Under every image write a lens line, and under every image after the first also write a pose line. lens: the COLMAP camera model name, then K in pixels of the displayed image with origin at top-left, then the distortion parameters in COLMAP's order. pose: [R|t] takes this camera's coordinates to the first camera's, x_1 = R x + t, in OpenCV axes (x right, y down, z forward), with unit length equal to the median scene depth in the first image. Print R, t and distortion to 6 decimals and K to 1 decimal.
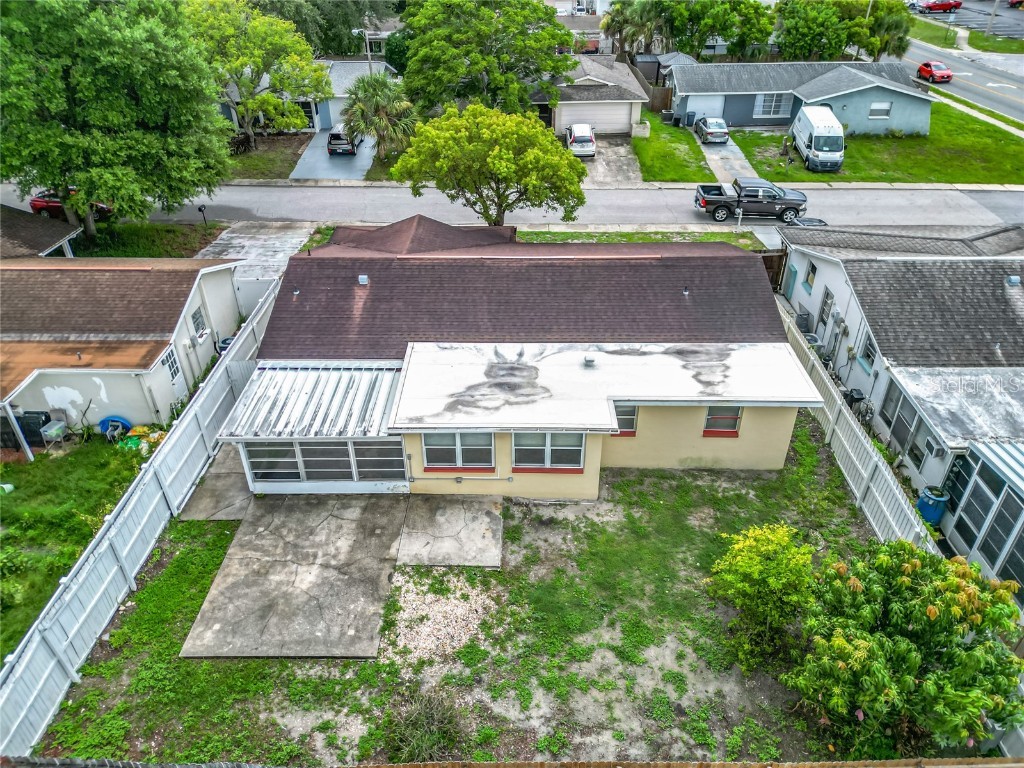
lens RADIAL K [[713.2, 0, 507.3], [0, 713.2, 384.8], [0, 0, 1]] dist [0.060239, -0.043197]
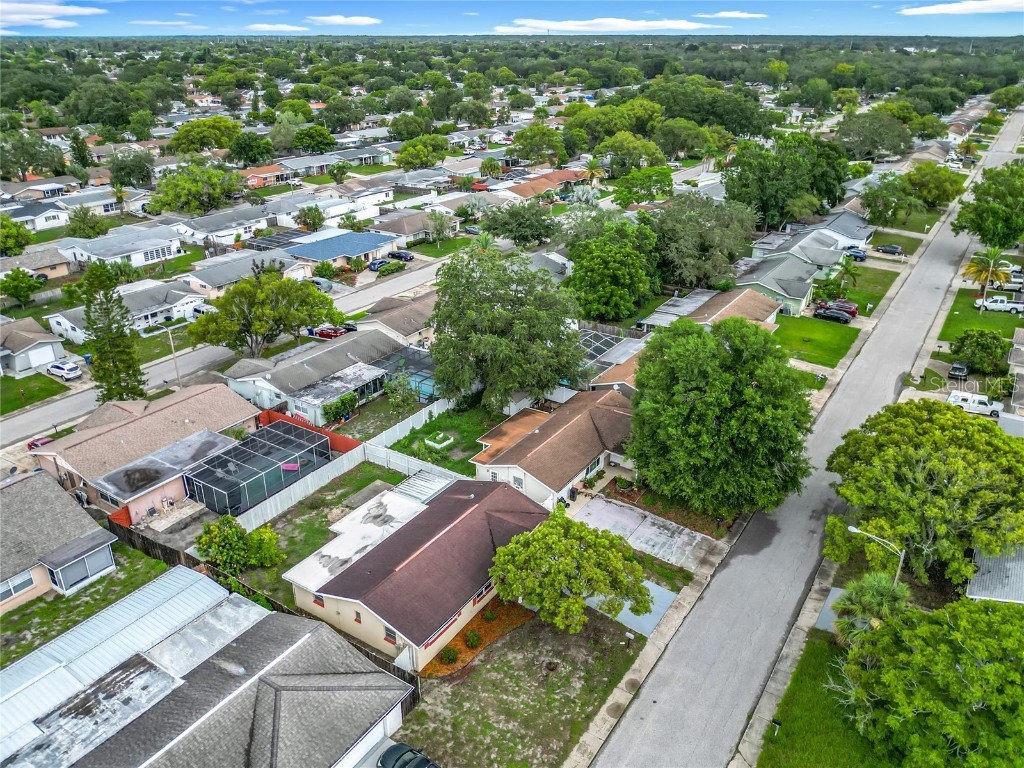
lens RADIAL K [[761.0, 0, 510.8], [0, 761.0, 396.5], [0, 0, 1]] dist [0.045138, -0.078083]
pose [[-0.529202, 0.372745, -0.762238, 1.784738], [-0.463111, 0.625844, 0.627573, -2.358349], [0.710966, 0.685114, -0.158575, 1.546878]]
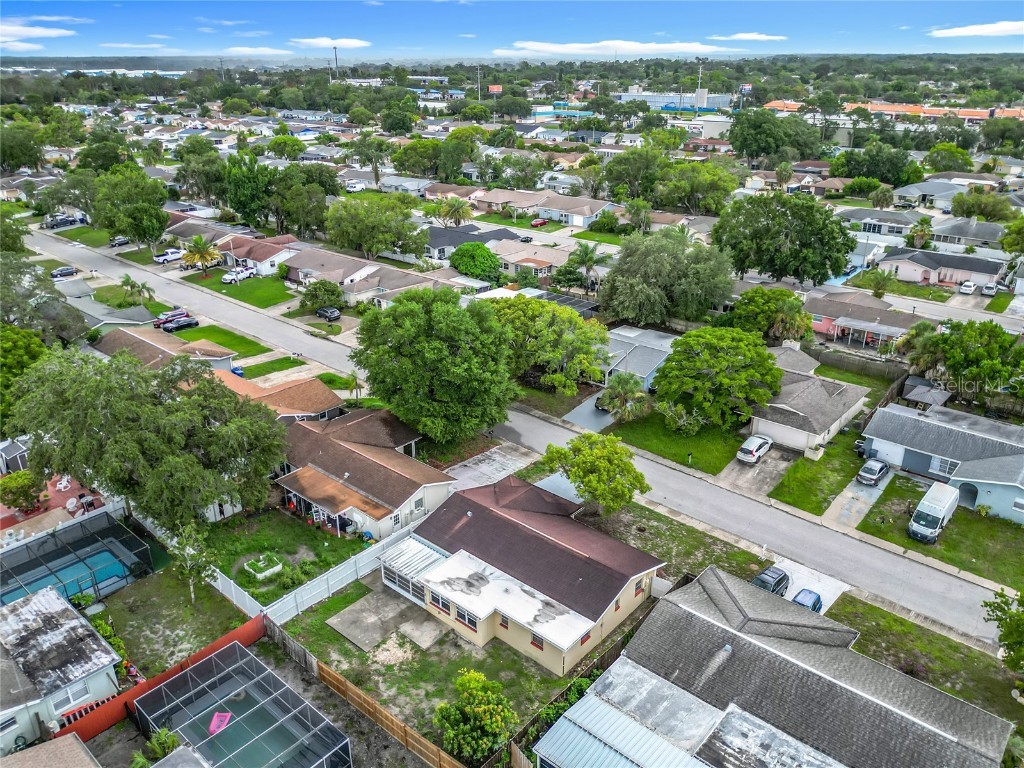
lens RADIAL K [[758.7, 0, 508.9], [0, 758.7, 383.8], [0, 0, 1]] dist [0.050403, -0.057592]
pose [[0.766900, 0.260996, -0.586298, 1.462676], [-0.356187, 0.933046, -0.050552, -0.558002], [0.533850, 0.247600, 0.808516, -1.187871]]
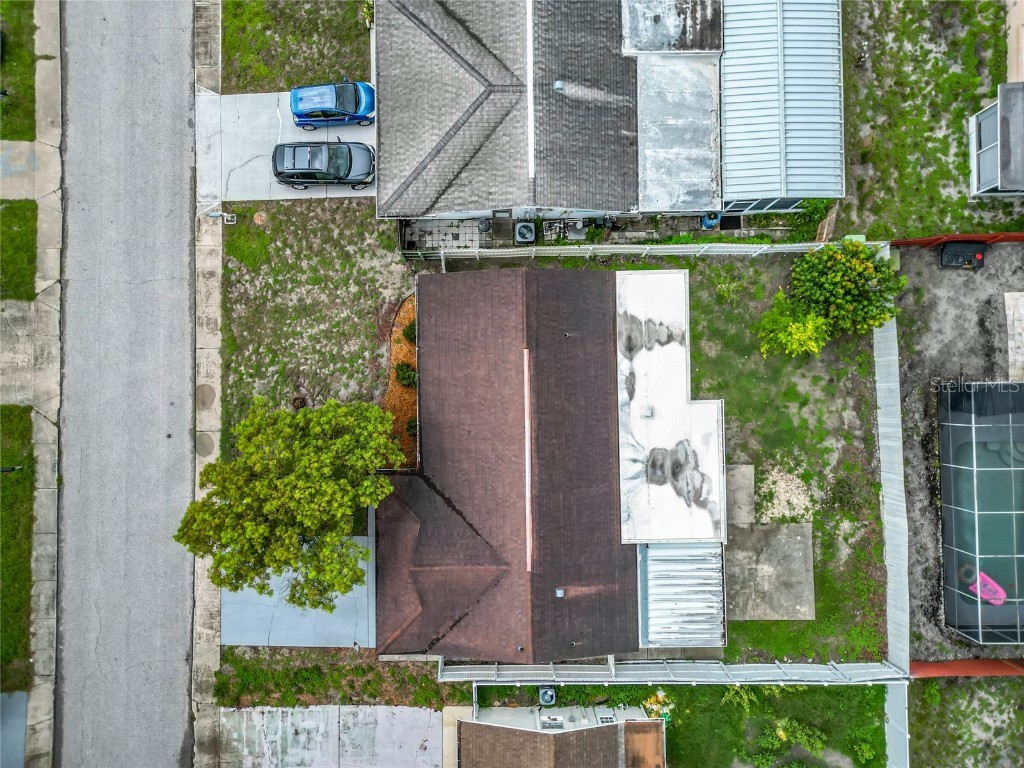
lens RADIAL K [[713.2, 0, 507.3], [0, 713.2, 384.8], [0, 0, 1]] dist [0.060239, -0.043197]
pose [[-0.036231, -0.998710, 0.035564, 0.141805], [0.551258, 0.009711, 0.834278, -1.514365], [-0.833548, 0.049832, 0.550196, 0.470753]]
